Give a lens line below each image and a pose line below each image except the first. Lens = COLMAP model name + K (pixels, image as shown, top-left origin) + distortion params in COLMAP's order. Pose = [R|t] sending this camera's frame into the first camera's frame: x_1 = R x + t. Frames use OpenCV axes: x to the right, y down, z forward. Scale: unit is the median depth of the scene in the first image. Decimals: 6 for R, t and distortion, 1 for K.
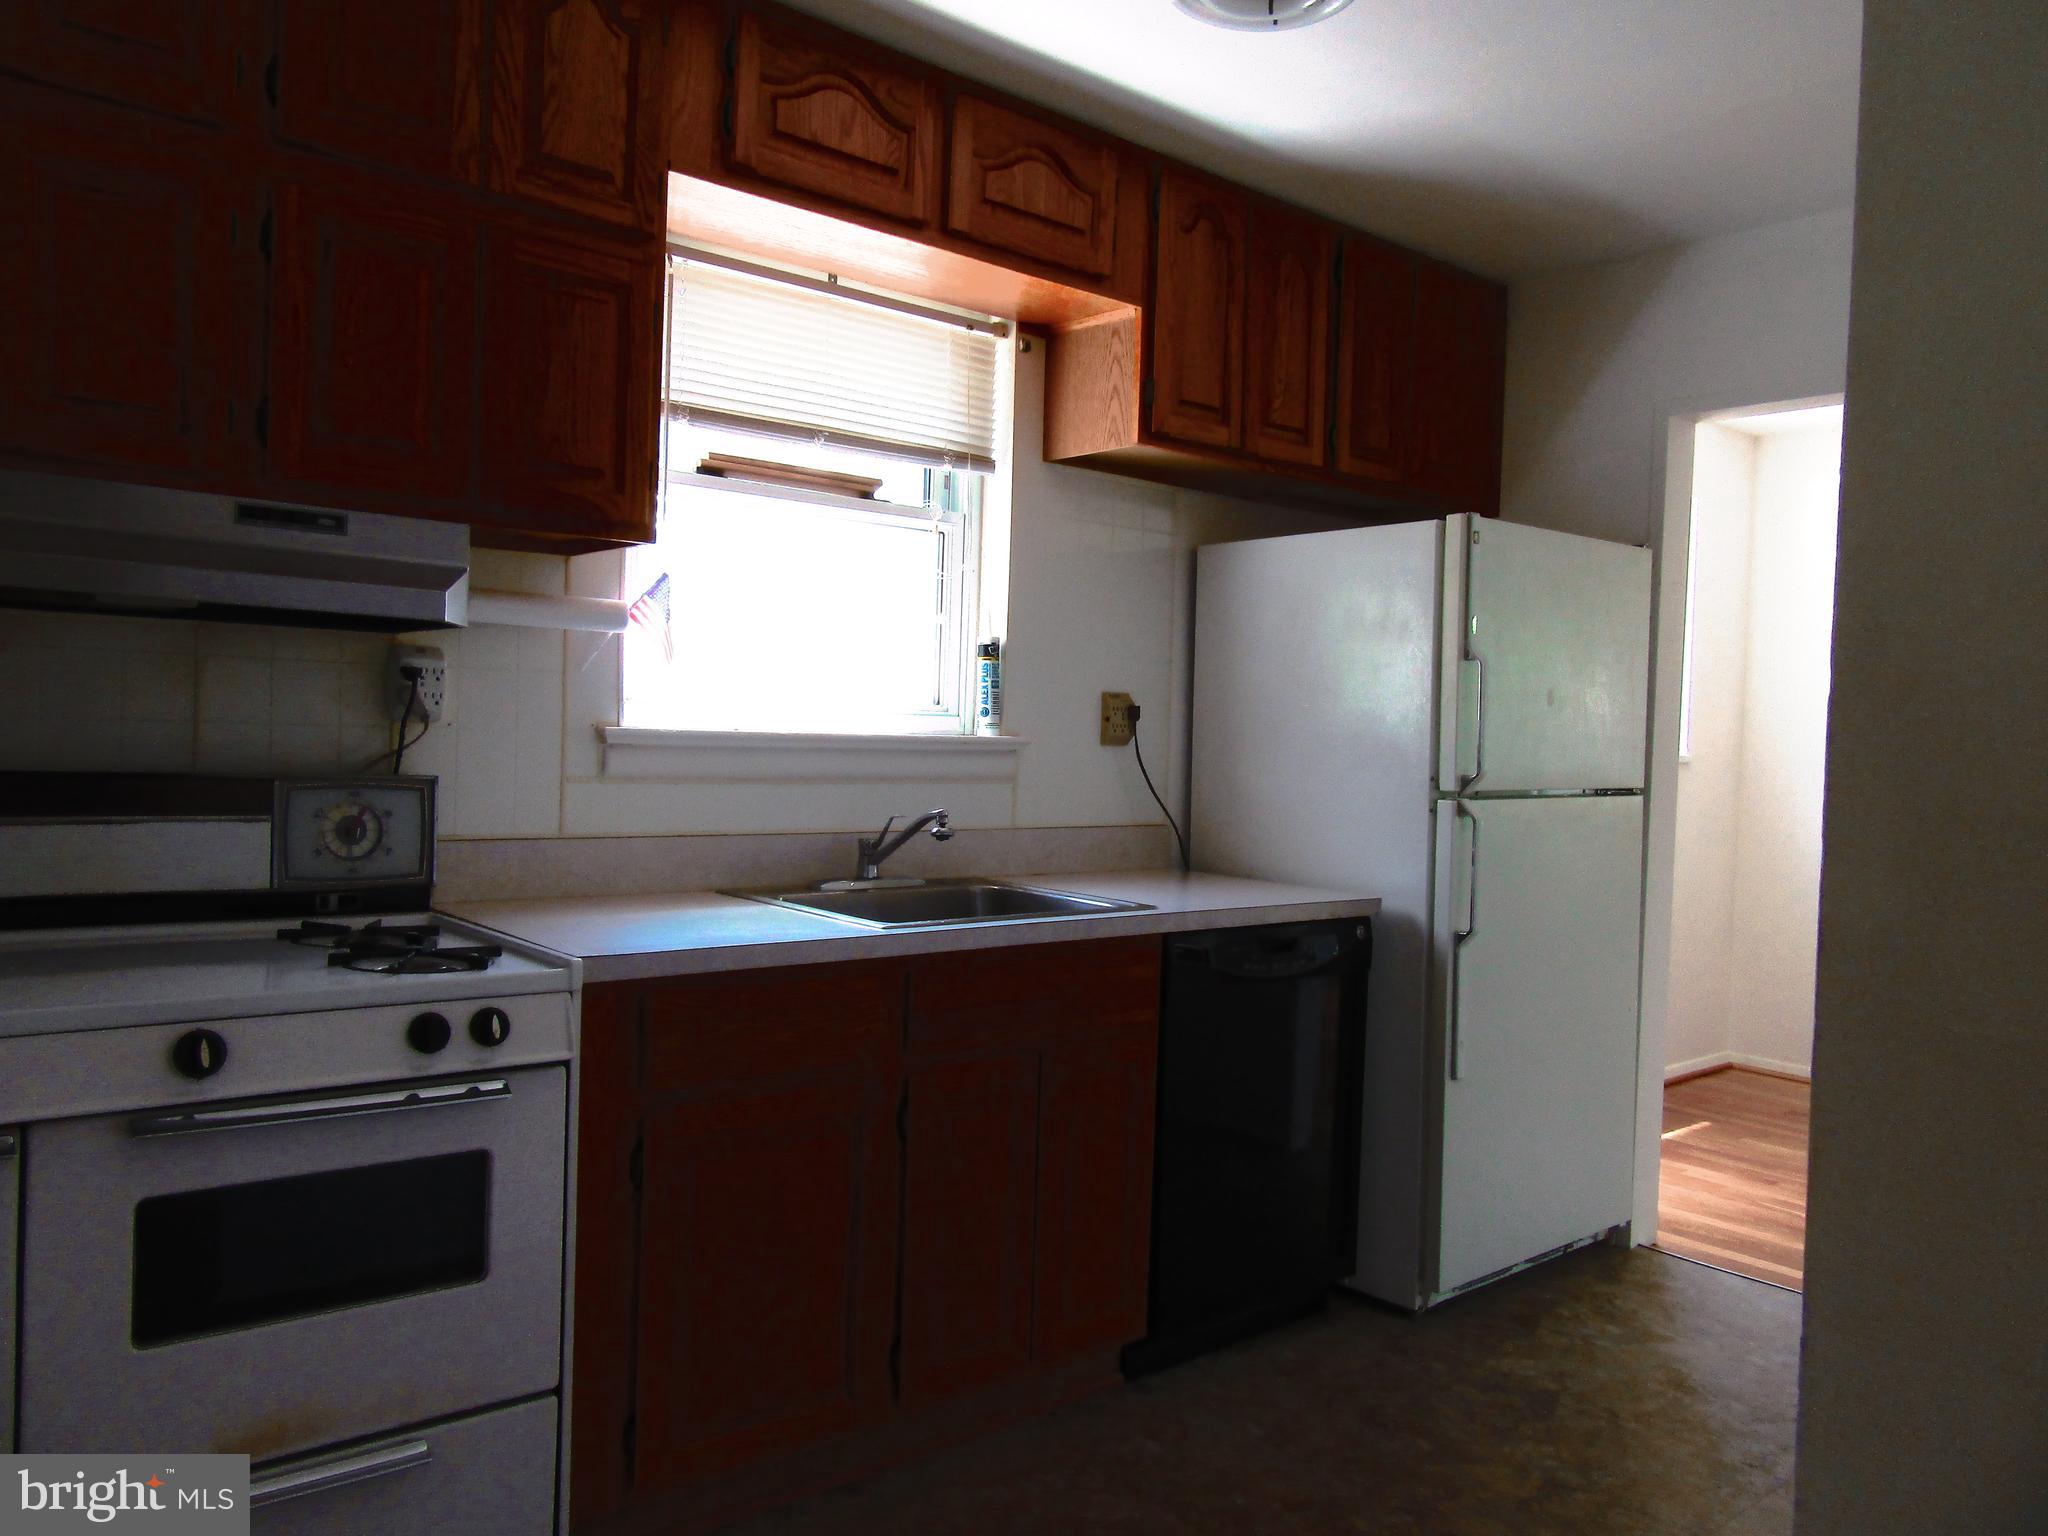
lens RADIAL K [[1538.5, 0, 1030.4], [0, 1538.5, 778.9], [0, 0, 1]] dist [-0.001218, 0.011176]
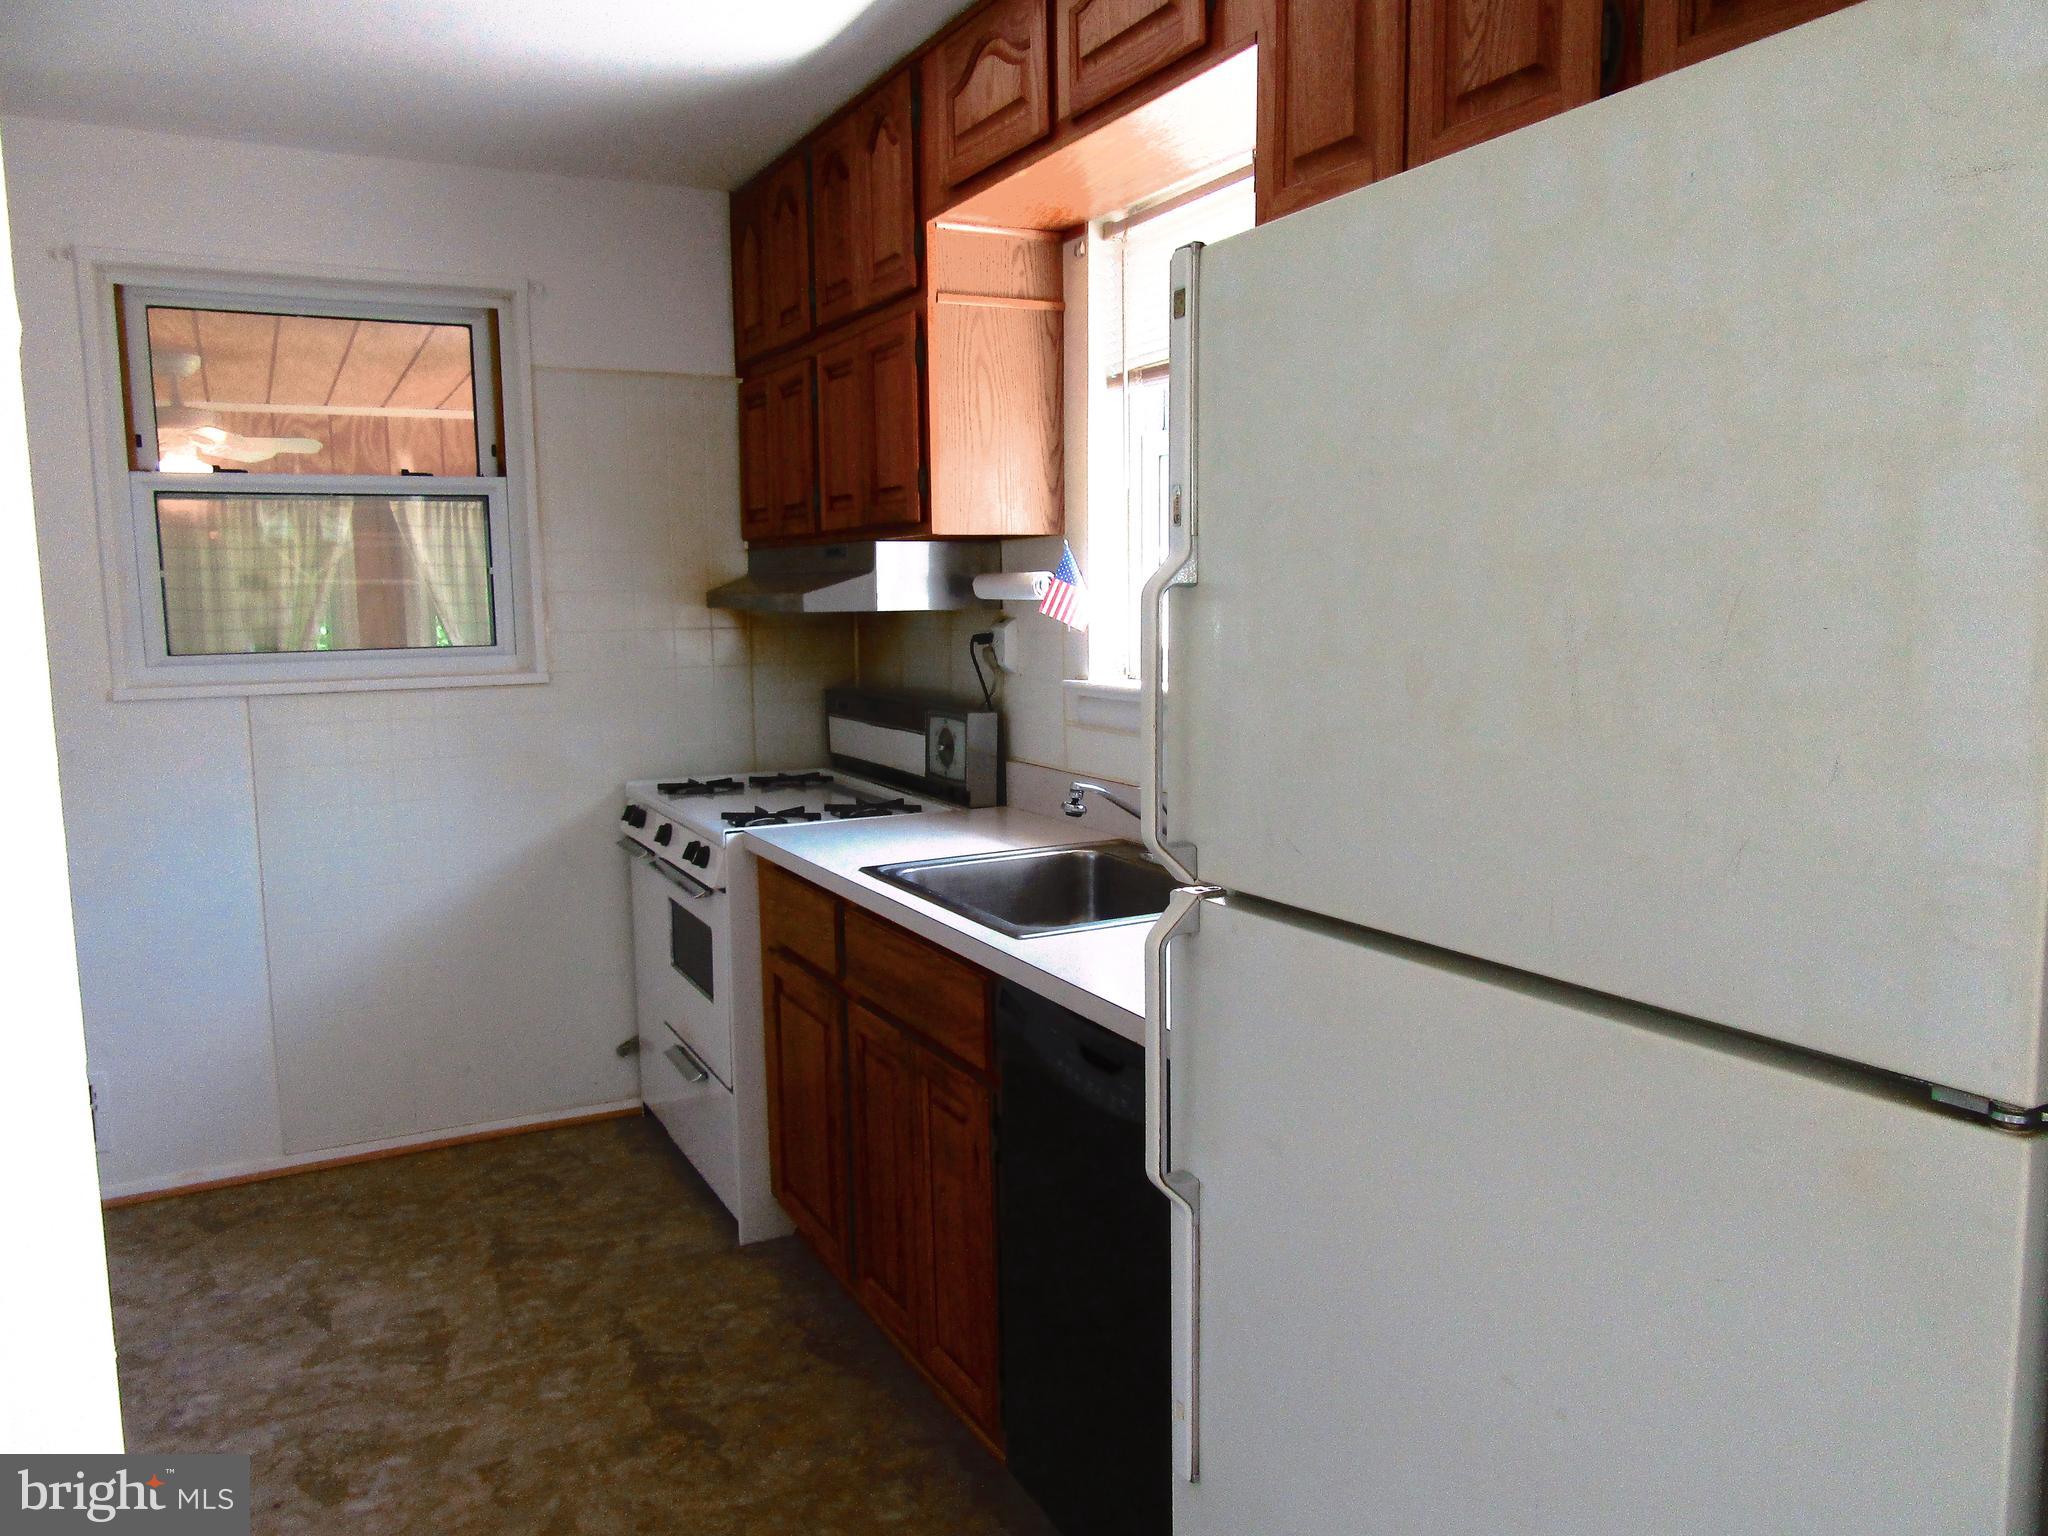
lens RADIAL K [[1538.5, 0, 1028.6], [0, 1538.5, 766.9], [0, 0, 1]] dist [-0.001218, 0.011176]
pose [[-0.244510, 0.083431, -0.966051, 0.860742], [-0.031082, 0.995105, 0.093807, -0.076947], [0.969149, 0.052963, -0.240720, 1.261236]]
